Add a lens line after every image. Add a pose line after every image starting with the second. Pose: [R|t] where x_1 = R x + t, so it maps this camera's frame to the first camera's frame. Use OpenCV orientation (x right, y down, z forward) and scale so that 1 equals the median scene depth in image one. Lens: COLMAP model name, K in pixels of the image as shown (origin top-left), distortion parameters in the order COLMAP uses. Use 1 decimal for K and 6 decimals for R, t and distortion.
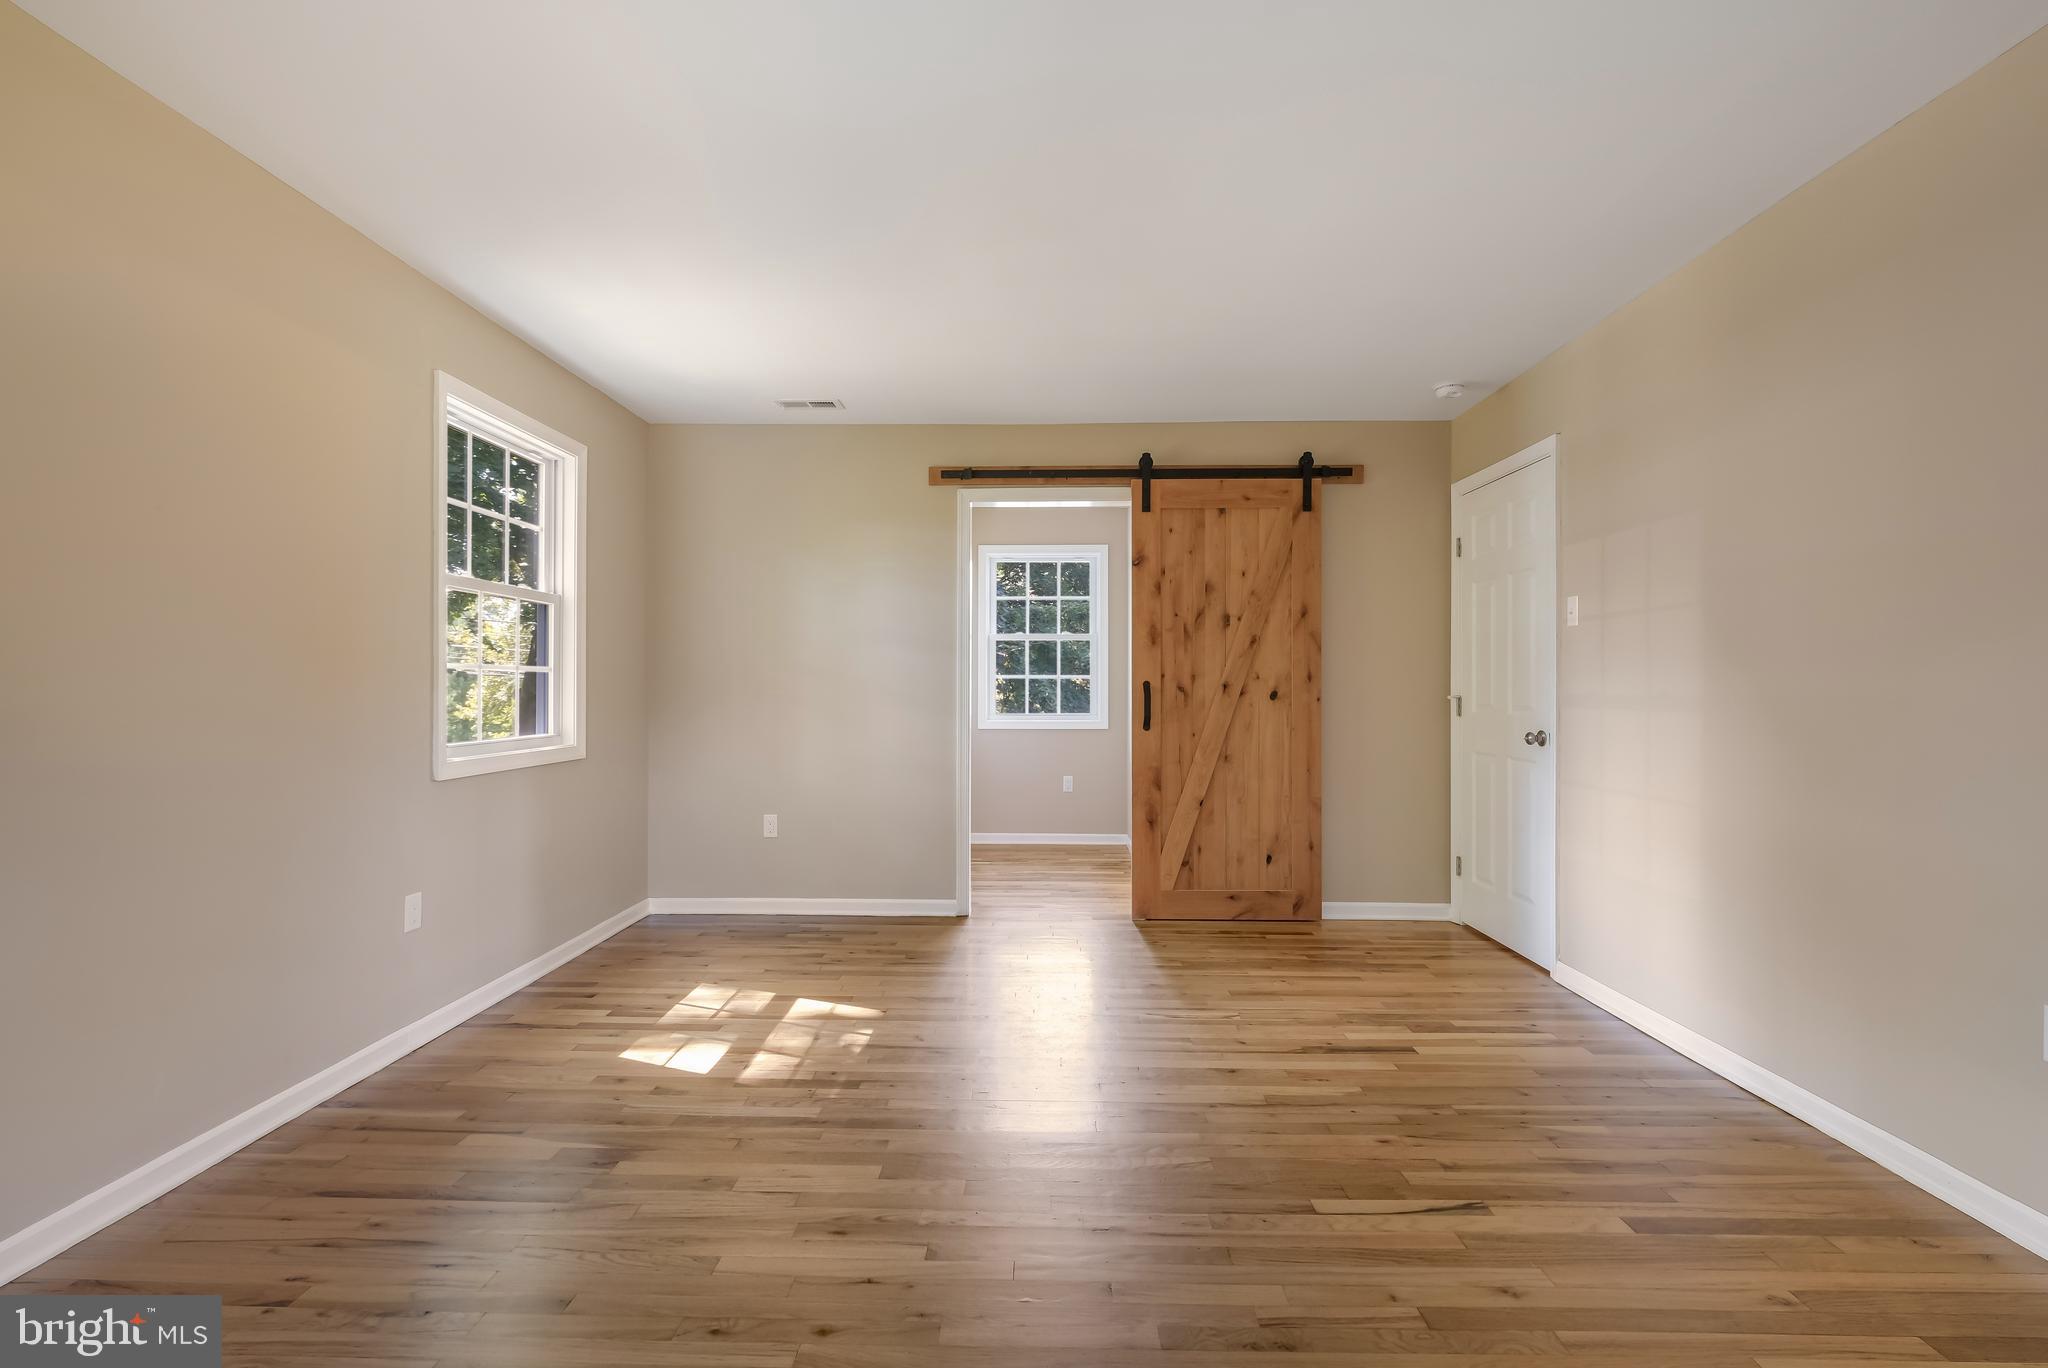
lens RADIAL K [[918.3, 0, 1023.9], [0, 918.3, 683.6], [0, 0, 1]] dist [0.002532, 0.000104]
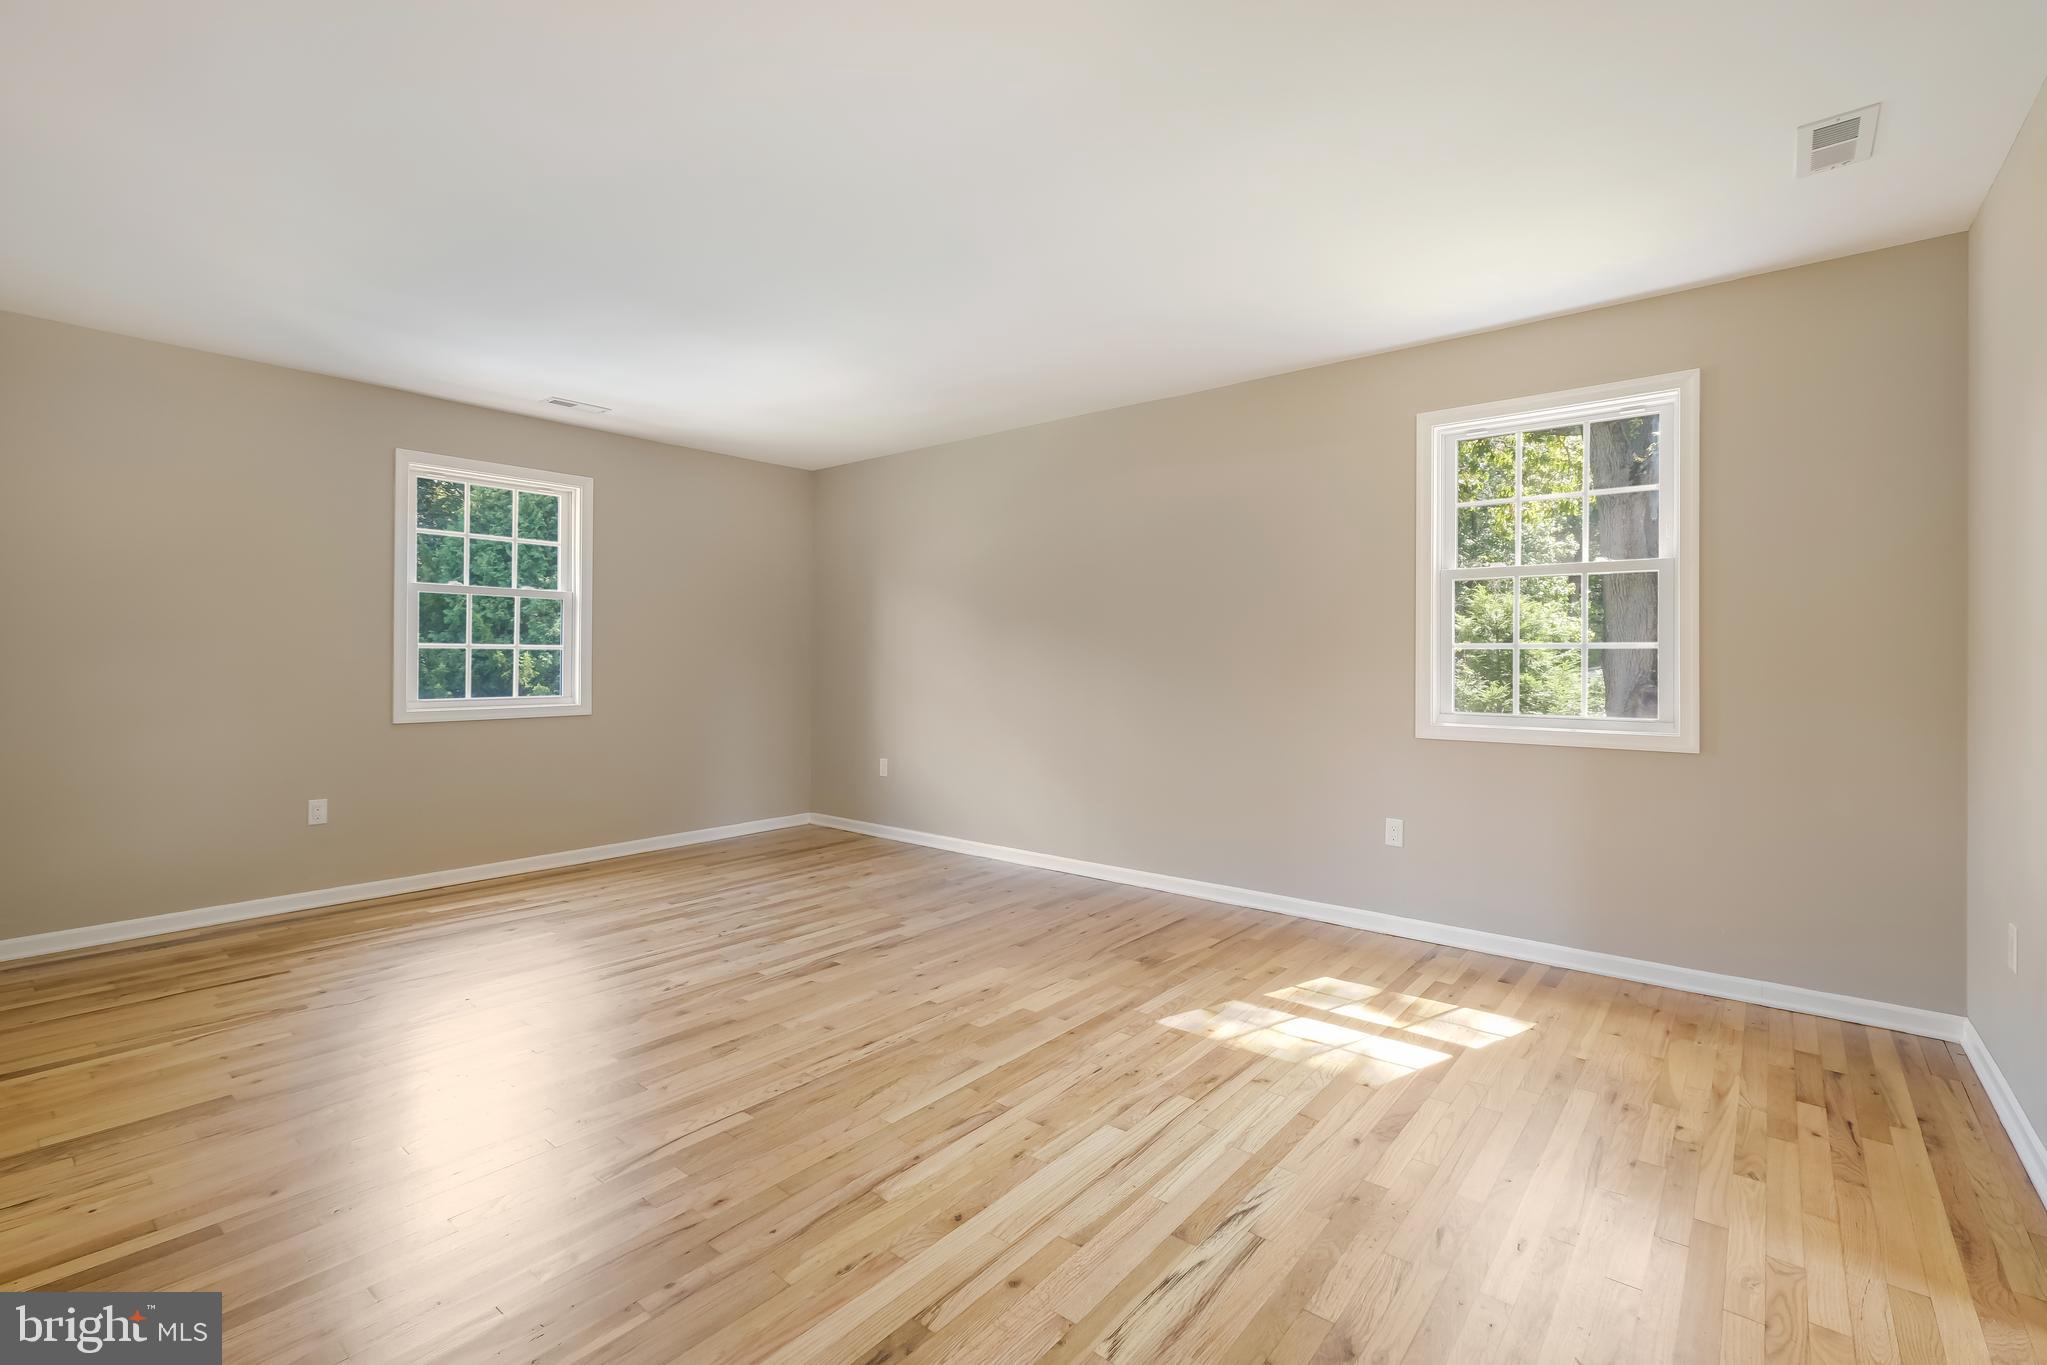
lens RADIAL K [[921.9, 0, 1029.4], [0, 921.9, 663.9], [0, 0, 1]] dist [-0.009260, -0.000430]
pose [[-0.624940, 0.001168, -0.780672, 0.754700], [-0.003055, 0.999988, 0.003941, 0.001189], [0.780667, 0.004848, -0.624929, 1.514715]]
